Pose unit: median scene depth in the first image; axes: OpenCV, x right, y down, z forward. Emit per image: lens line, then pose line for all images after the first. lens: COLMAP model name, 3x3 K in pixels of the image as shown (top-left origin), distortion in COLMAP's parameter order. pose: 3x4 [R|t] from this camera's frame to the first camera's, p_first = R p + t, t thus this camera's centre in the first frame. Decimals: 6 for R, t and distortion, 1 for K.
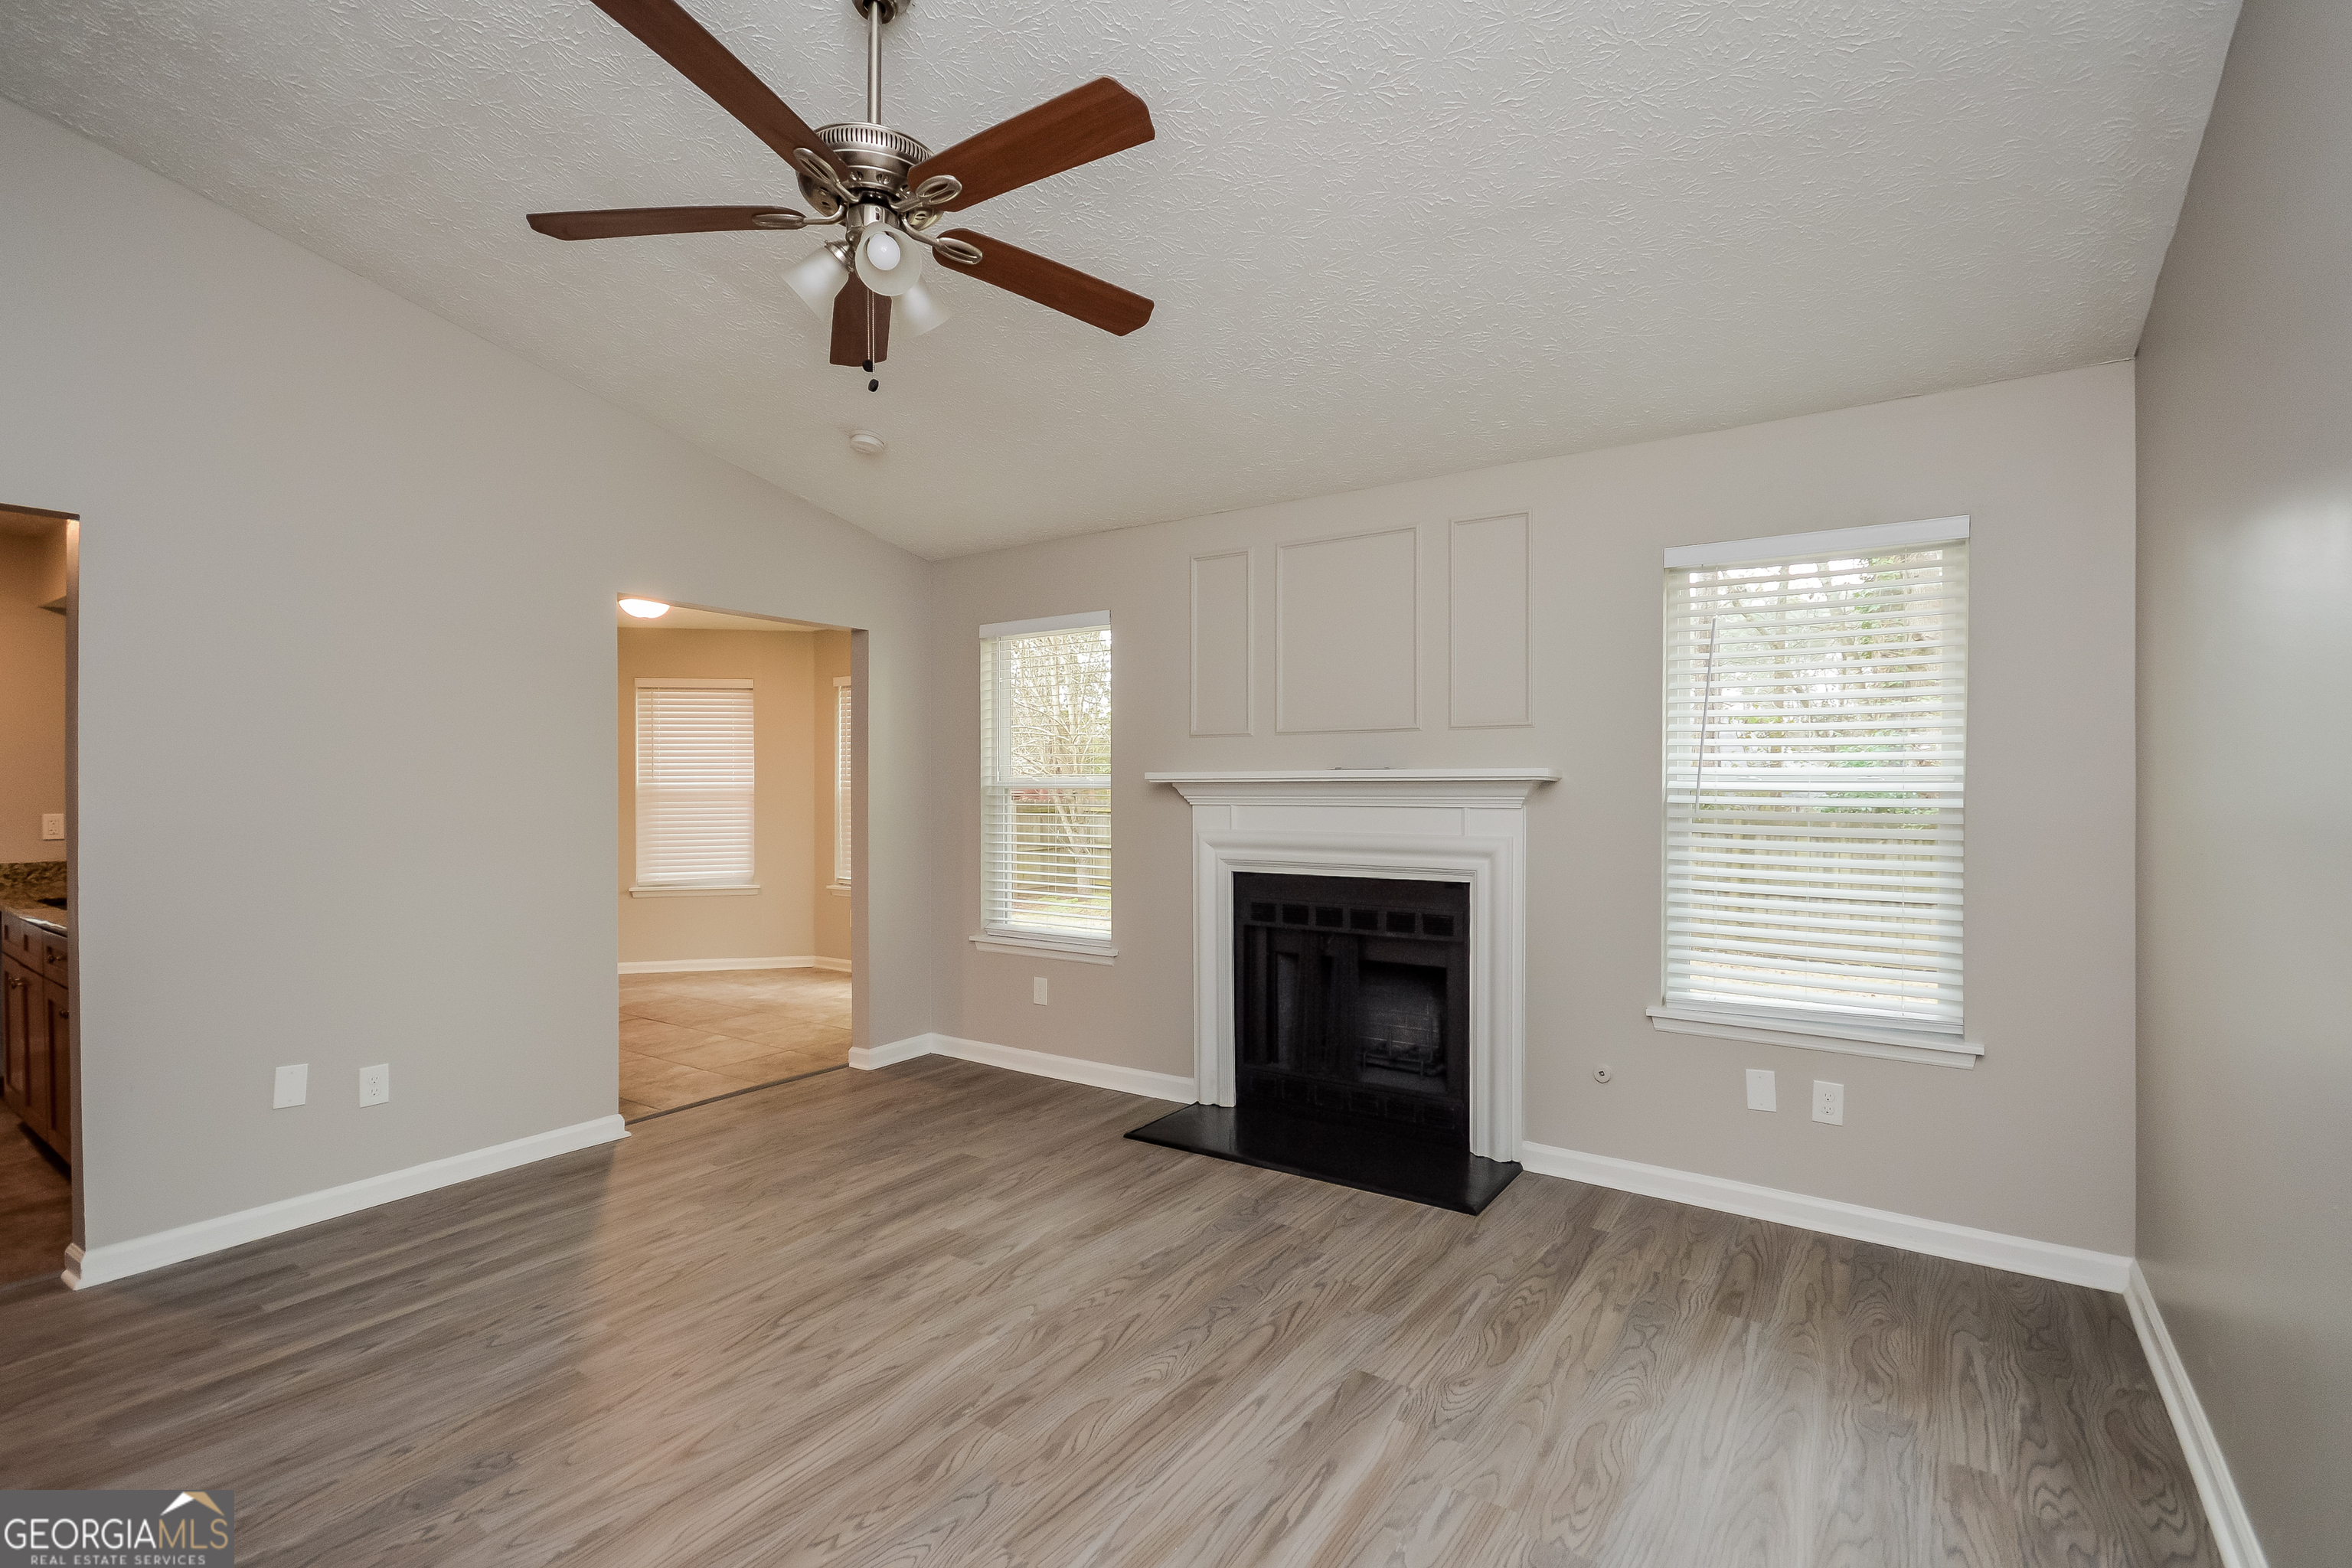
lens RADIAL K [[1061.4, 0, 1181.1], [0, 1061.4, 791.9], [0, 0, 1]] dist [0.014285, -0.009453]
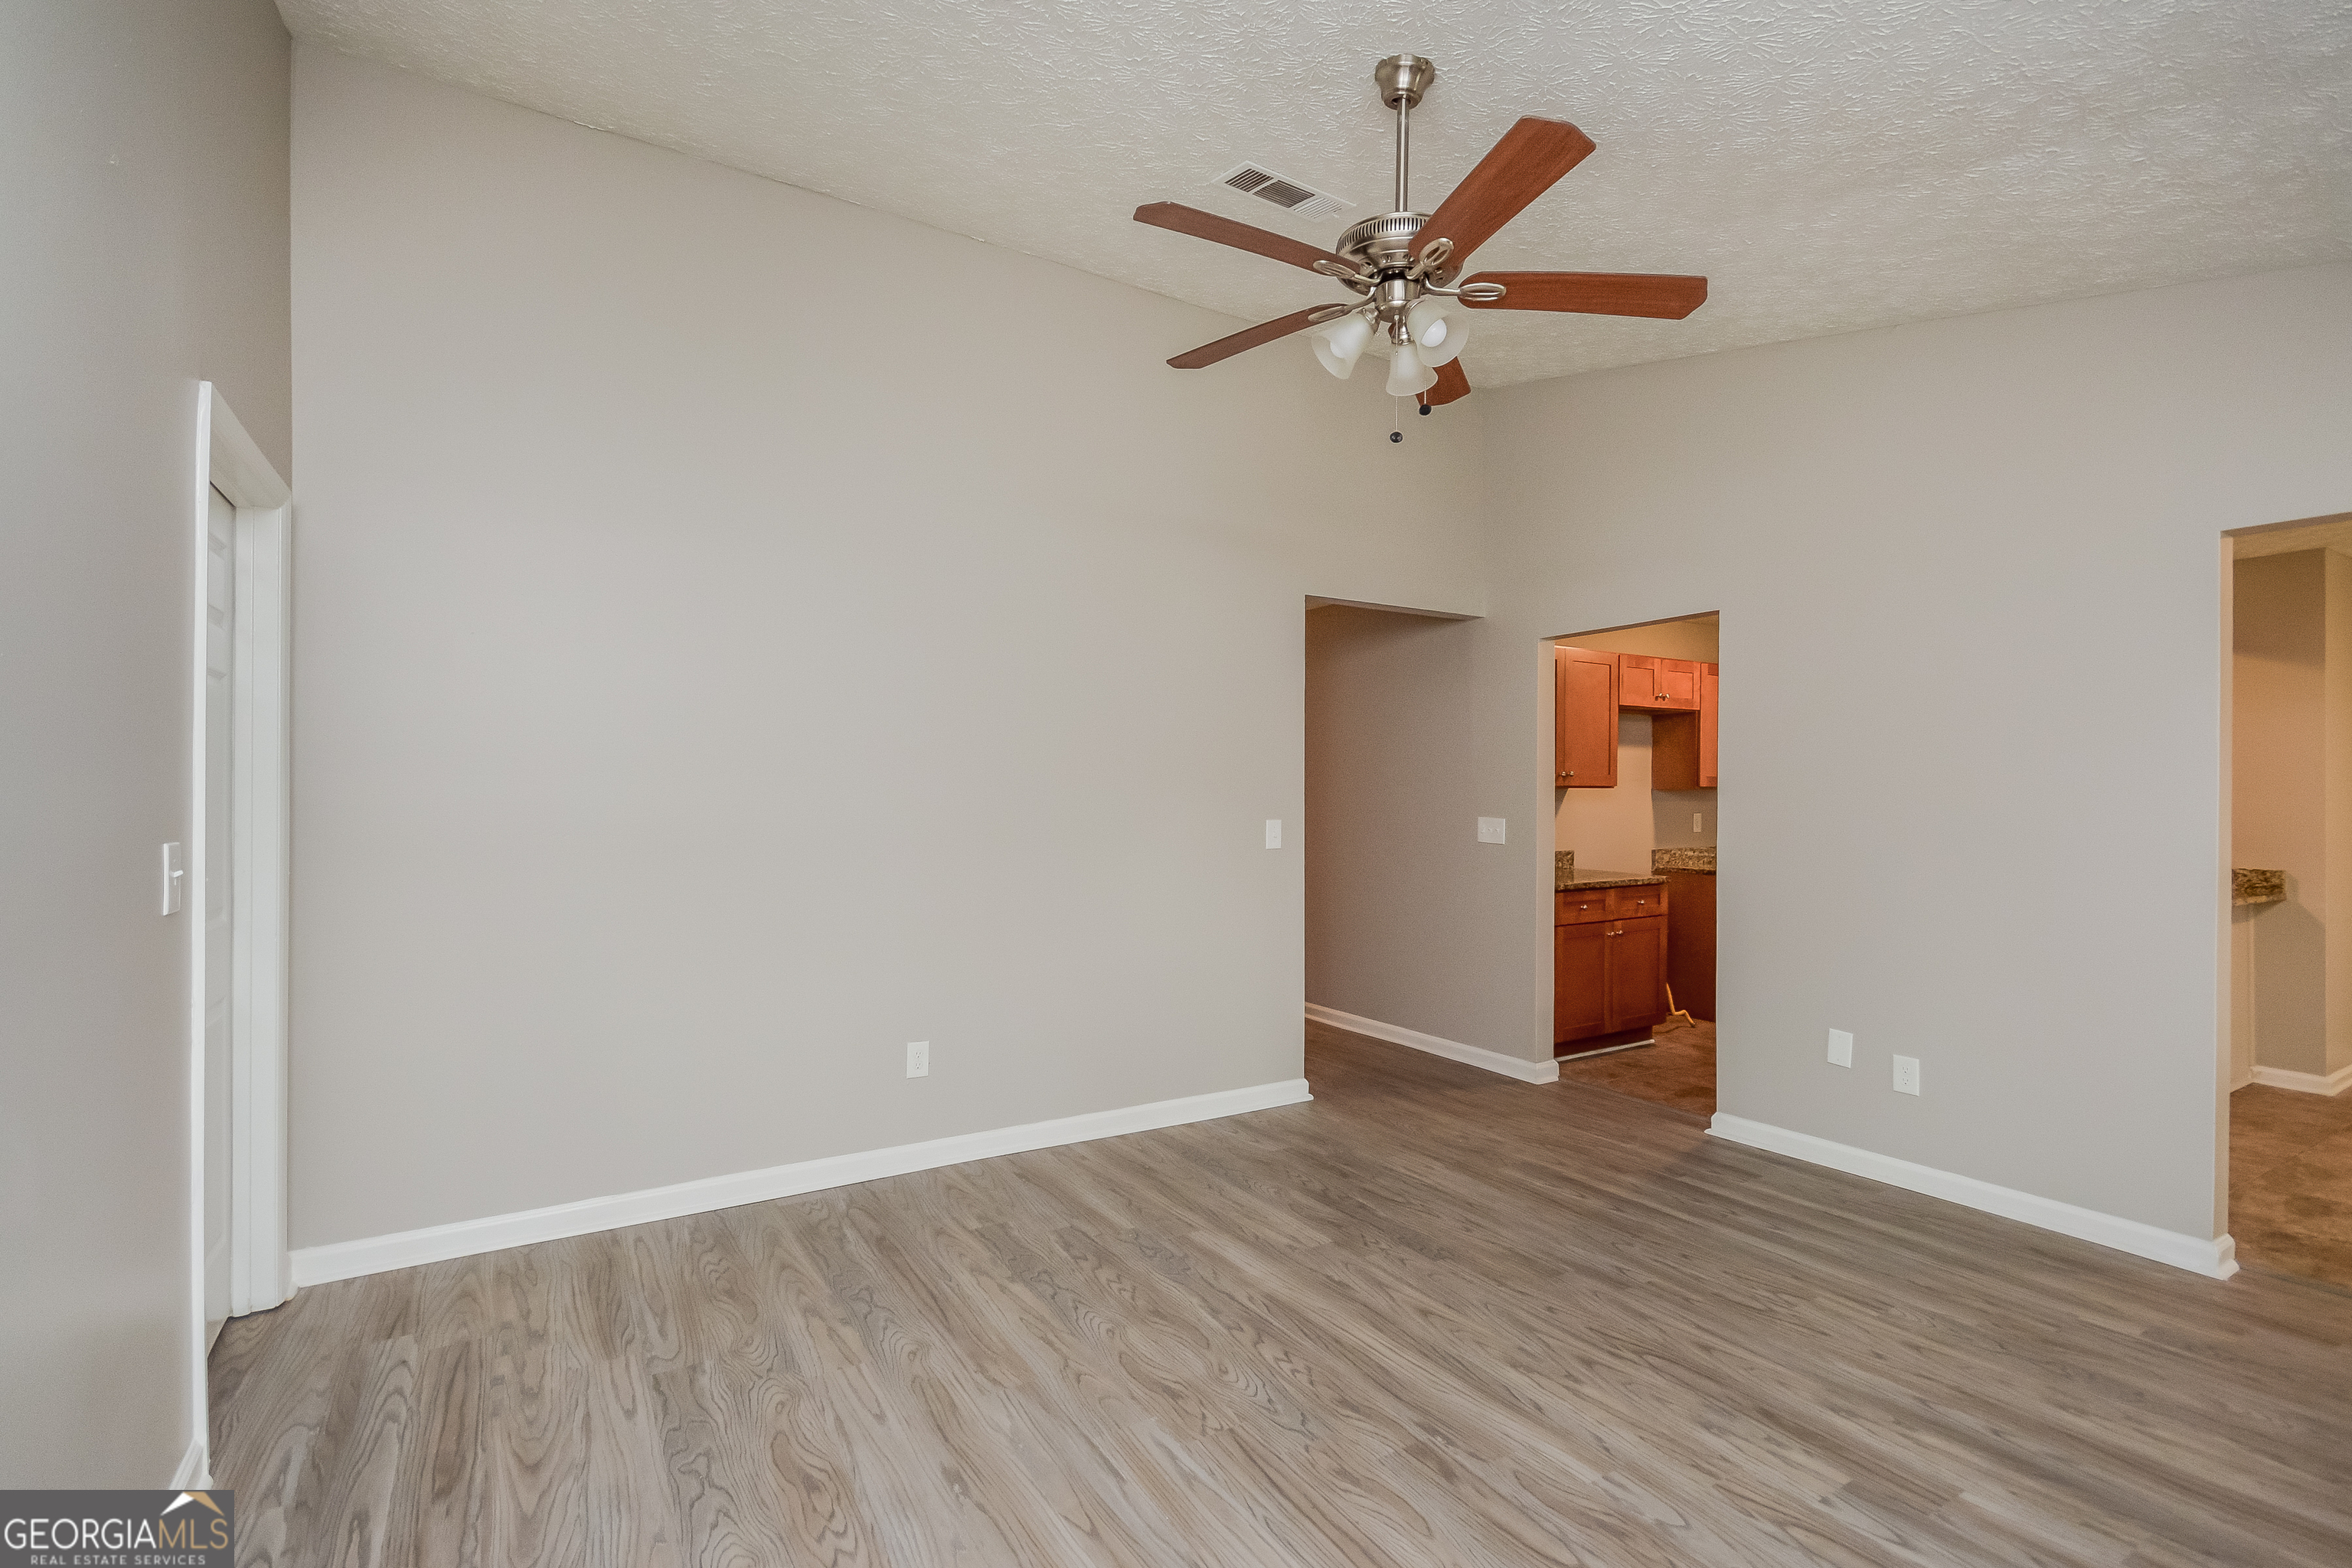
lens RADIAL K [[1061.4, 0, 1200.3], [0, 1061.4, 790.9], [0, 0, 1]] dist [0.014285, -0.009453]
pose [[-0.399726, -0.004715, -0.916623, 0.613787], [-0.009595, 0.999954, -0.000959, -0.003541], [0.916584, 0.008412, -0.399753, 0.935438]]
